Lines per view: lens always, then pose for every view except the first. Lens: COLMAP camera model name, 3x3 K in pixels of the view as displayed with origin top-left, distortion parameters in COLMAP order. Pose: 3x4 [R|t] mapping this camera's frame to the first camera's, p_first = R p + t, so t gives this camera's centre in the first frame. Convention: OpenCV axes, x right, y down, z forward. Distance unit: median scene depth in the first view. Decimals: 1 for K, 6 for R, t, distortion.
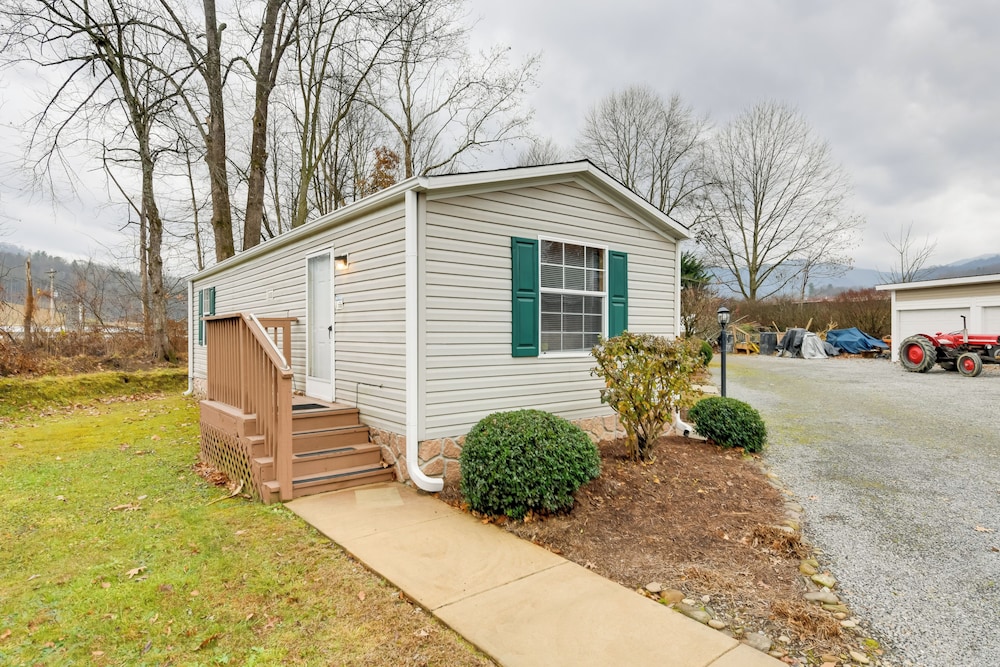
lens RADIAL K [[543.7, 0, 478.0], [0, 543.7, 334.4], [0, 0, 1]] dist [-0.003174, -0.000446]
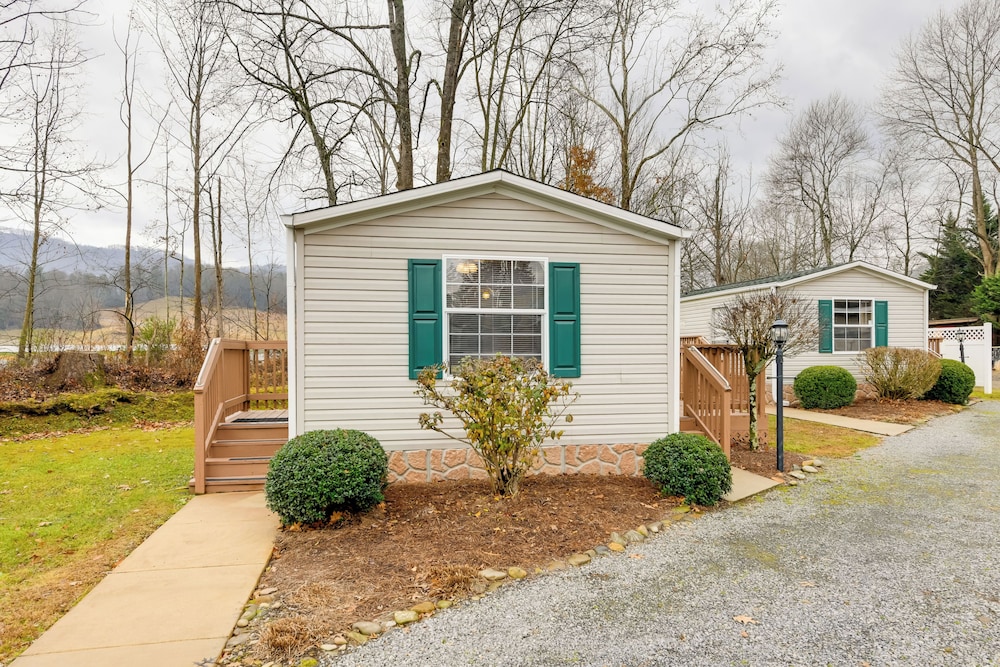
lens RADIAL K [[623.6, 0, 496.9], [0, 623.6, 352.7], [0, 0, 1]] dist [0.004118, -0.001744]
pose [[0.890573, -0.000314, -0.454841, 0.528453], [0.001496, 0.999996, 0.002238, -0.006840], [0.454839, -0.002673, 0.890570, 0.036977]]
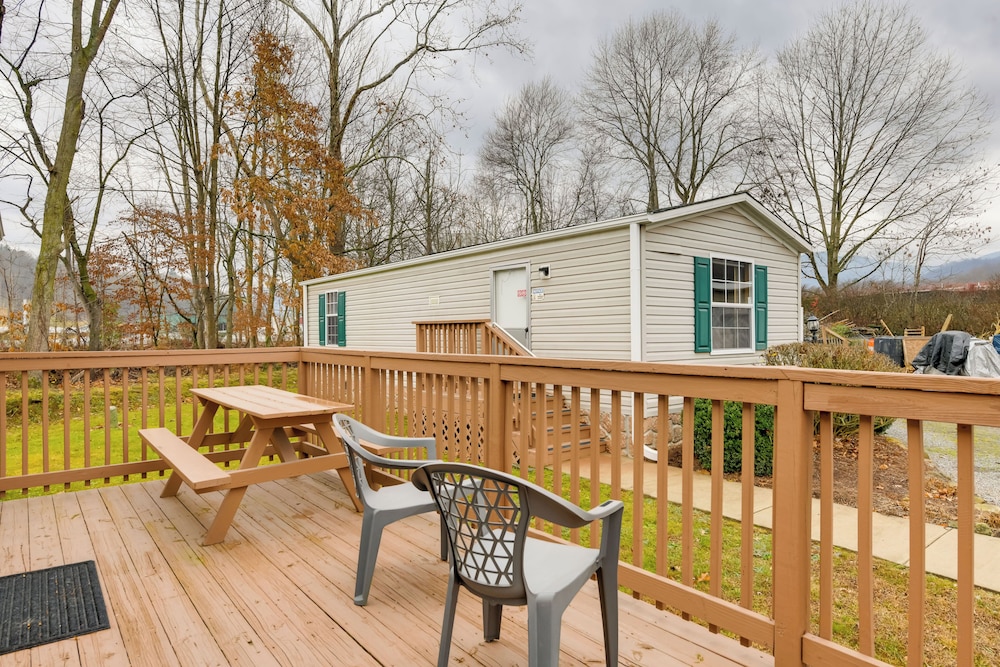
lens RADIAL K [[543.7, 0, 478.0], [0, 543.7, 334.4], [0, 0, 1]] dist [-0.003174, -0.000446]
pose [[0.999930, -0.002720, -0.011474, 0.210442], [0.002777, 0.999983, 0.005030, -0.035016], [0.011460, -0.005061, 0.999922, 1.172554]]
